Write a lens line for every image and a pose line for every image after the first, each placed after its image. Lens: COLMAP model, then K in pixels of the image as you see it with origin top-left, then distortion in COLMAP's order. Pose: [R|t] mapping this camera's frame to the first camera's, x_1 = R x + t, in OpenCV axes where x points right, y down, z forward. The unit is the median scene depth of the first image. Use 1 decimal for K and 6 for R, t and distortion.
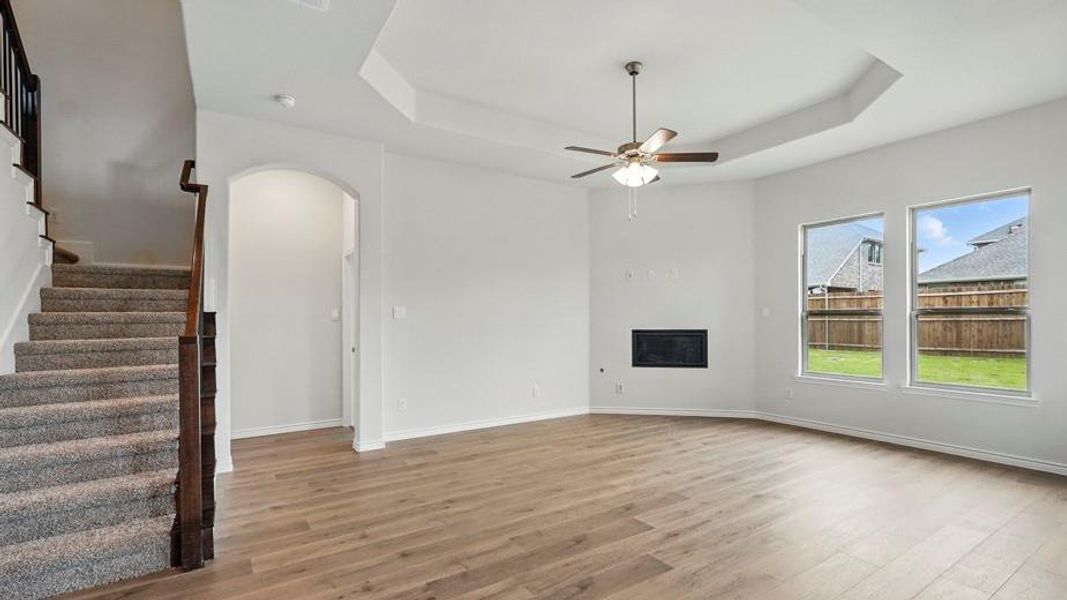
lens RADIAL K [[477.4, 0, 533.0], [0, 477.4, 318.1], [0, 0, 1]] dist [-0.007646, 0.007369]
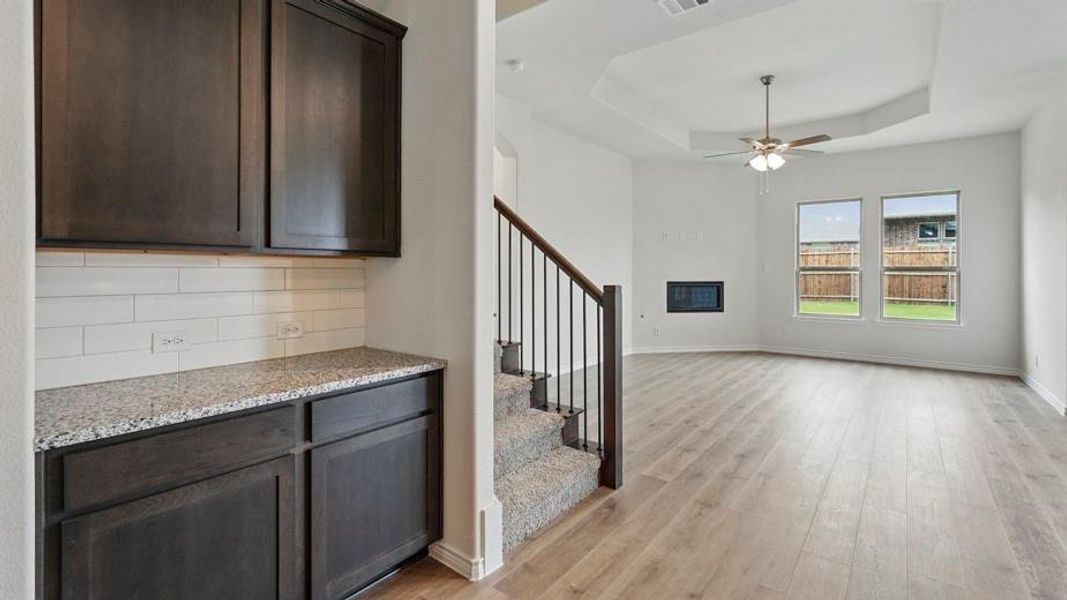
lens RADIAL K [[477.4, 0, 535.7], [0, 477.4, 270.0], [0, 0, 1]] dist [-0.007646, 0.007369]
pose [[0.946245, 0.007480, 0.323363, -0.738169], [-0.007683, 0.999970, -0.000648, -0.000603], [-0.323359, -0.001871, 0.946275, -0.023518]]
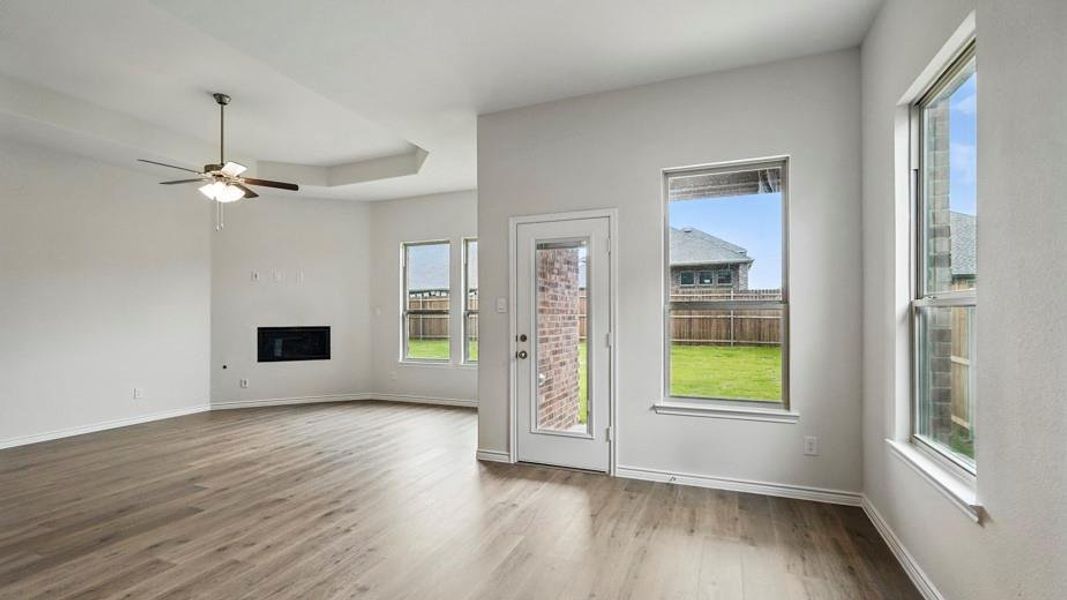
lens RADIAL K [[477.4, 0, 525.5], [0, 477.4, 308.7], [0, 0, 1]] dist [-0.007646, 0.007369]
pose [[0.829209, 0.007243, 0.558892, 0.165465], [0.000410, 0.999908, -0.013566, -0.003046], [-0.558939, 0.011478, 0.829130, -0.325812]]
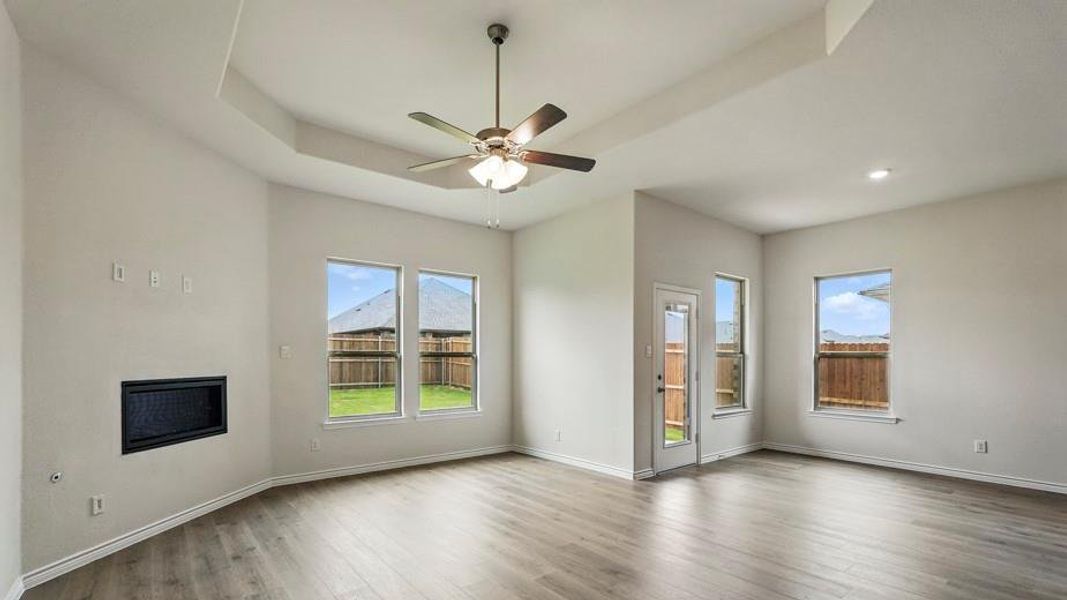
lens RADIAL K [[477.4, 0, 529.5], [0, 477.4, 355.9], [0, 0, 1]] dist [-0.007646, 0.007369]
pose [[-0.101329, 0.009032, 0.994812, -0.514732], [-0.004115, 0.999946, -0.009497, 0.000996], [-0.994844, -0.005056, -0.101286, 0.949517]]
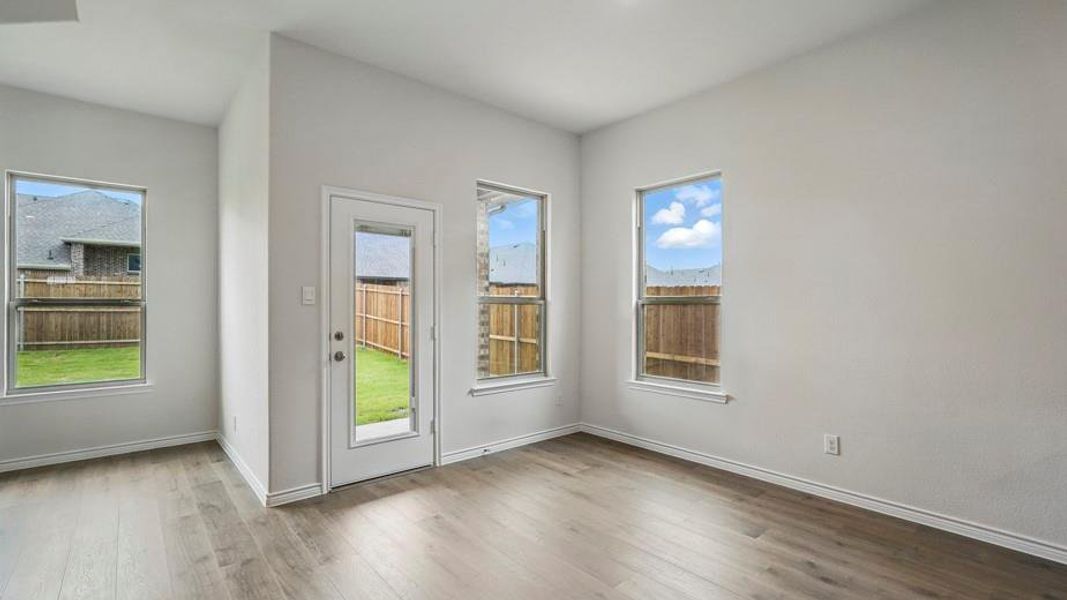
lens RADIAL K [[477.4, 0, 530.2], [0, 477.4, 303.7], [0, 0, 1]] dist [-0.007646, 0.007369]
pose [[-0.124534, 0.012152, 0.992141, -0.123755], [-0.000412, 0.999924, -0.012299, -0.000610], [-0.992215, -0.001941, -0.124520, 0.263293]]
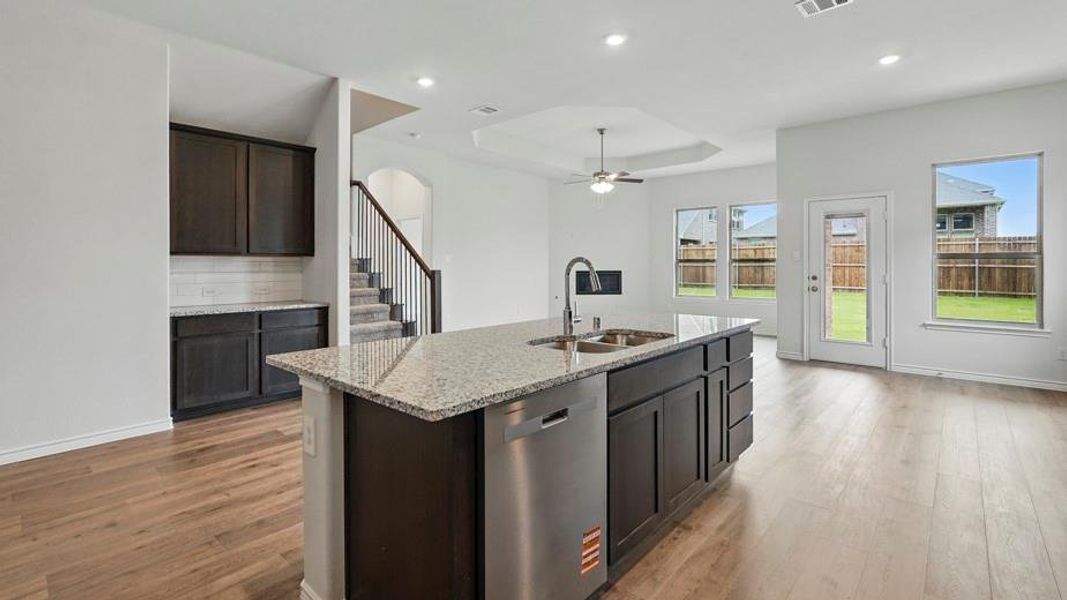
lens RADIAL K [[477.4, 0, 533.9], [0, 477.4, 261.1], [0, 0, 1]] dist [-0.007646, 0.007369]
pose [[0.965889, 0.003862, 0.258926, -0.495725], [-0.002559, 0.999982, -0.005369, 0.002642], [-0.258942, 0.004524, 0.965882, -0.699169]]
